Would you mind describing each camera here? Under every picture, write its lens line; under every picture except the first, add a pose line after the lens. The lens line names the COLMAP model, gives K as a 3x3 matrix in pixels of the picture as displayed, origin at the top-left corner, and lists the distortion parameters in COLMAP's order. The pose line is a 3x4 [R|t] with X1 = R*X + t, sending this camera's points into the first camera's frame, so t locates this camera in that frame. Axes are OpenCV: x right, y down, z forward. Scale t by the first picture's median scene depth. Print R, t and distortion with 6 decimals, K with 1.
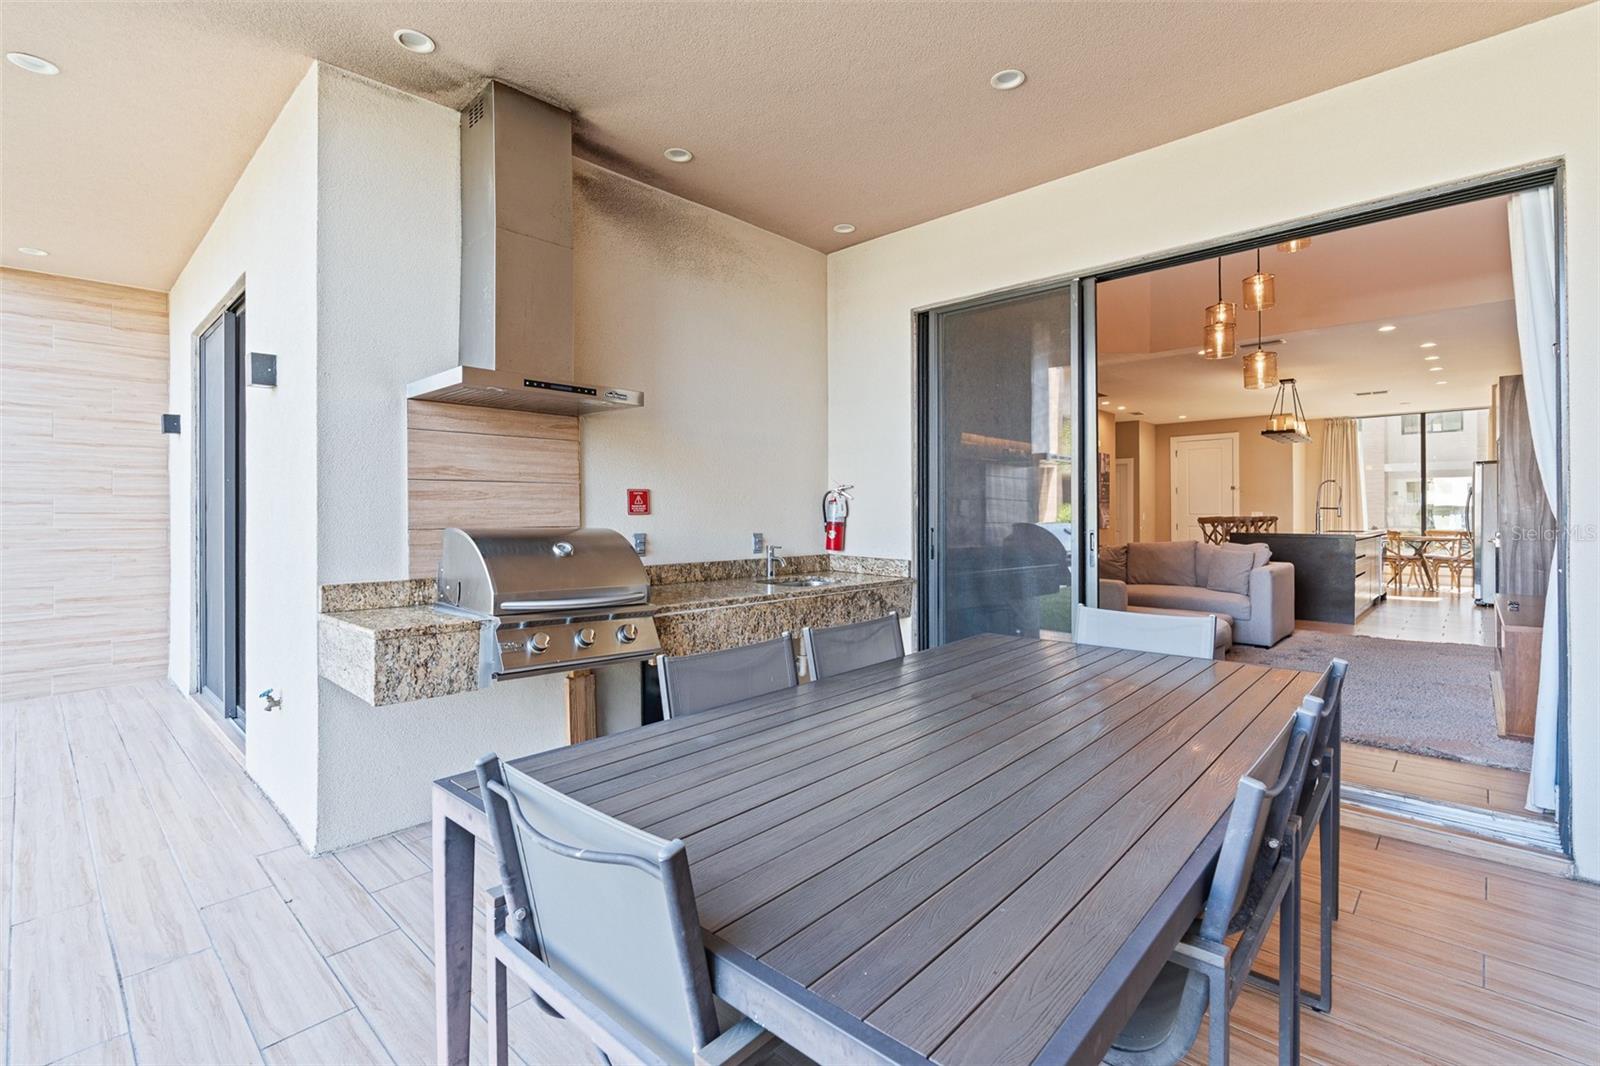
lens RADIAL K [[726.7, 0, 805.1], [0, 726.7, 517.8], [0, 0, 1]] dist [-0.001854, 0.000068]
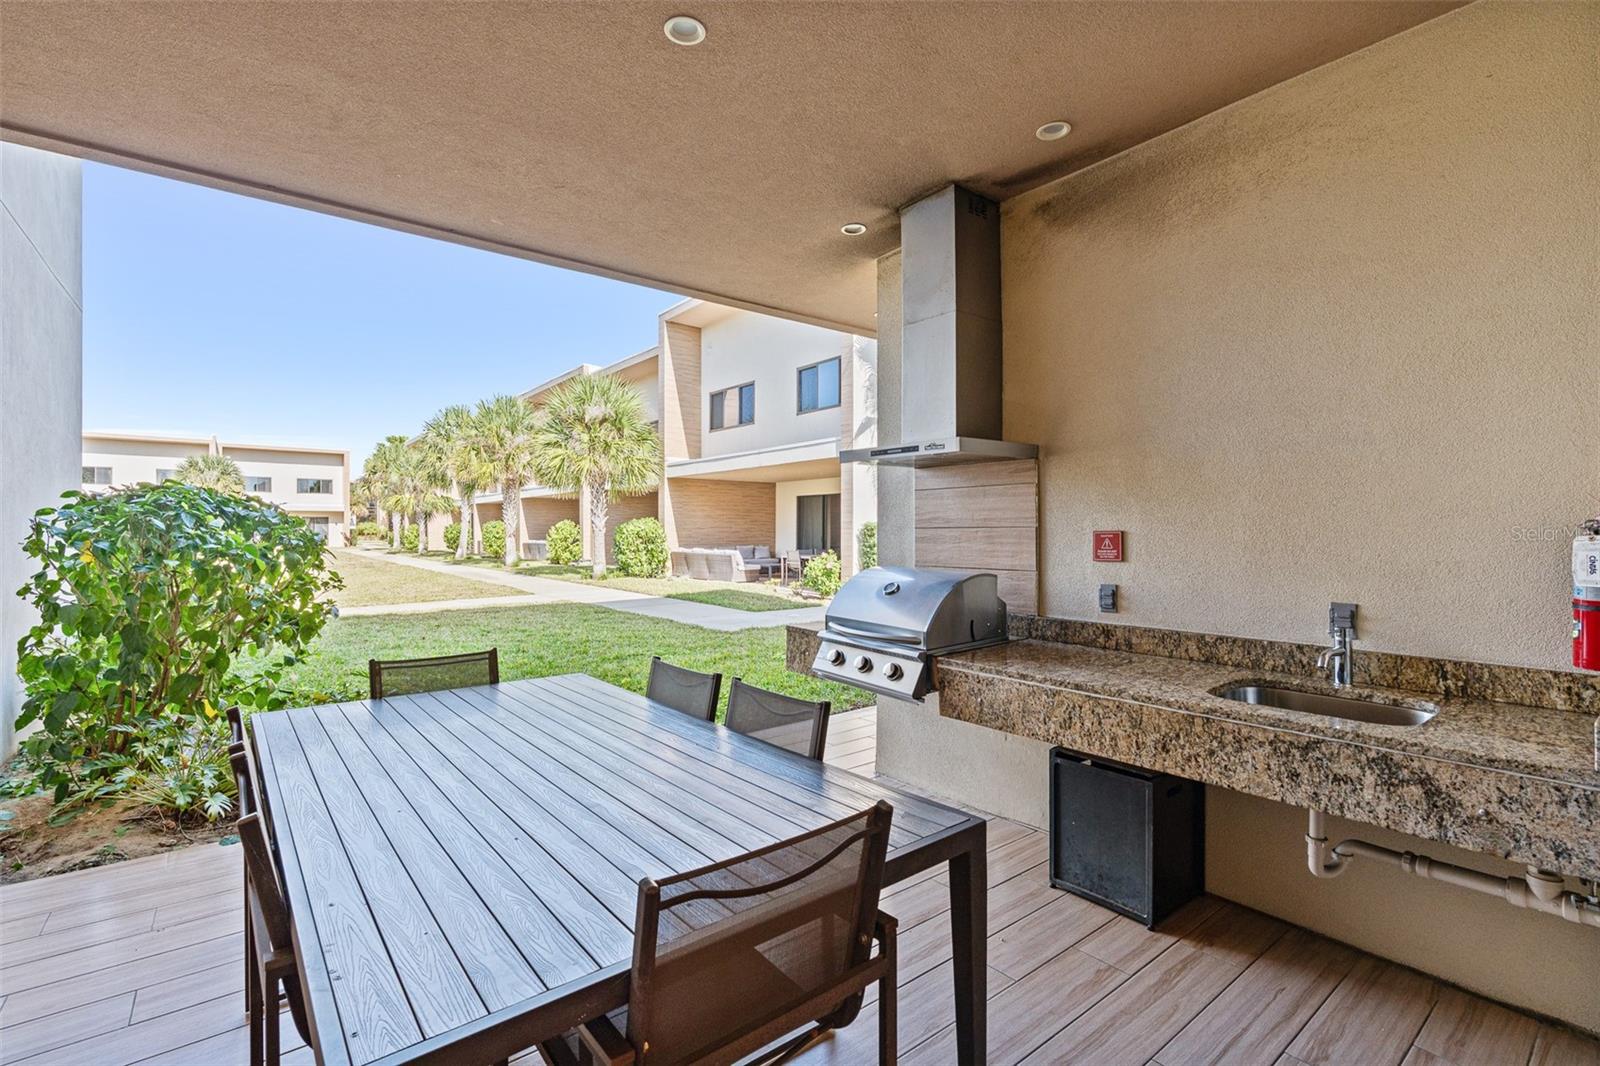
lens RADIAL K [[726.7, 0, 800.9], [0, 726.7, 539.1], [0, 0, 1]] dist [-0.001854, 0.000068]
pose [[-0.146750, 0.014623, -0.989065, 0.648590], [-0.003763, 0.999875, 0.015341, -0.041786], [0.989166, 0.005974, -0.146677, 0.784263]]
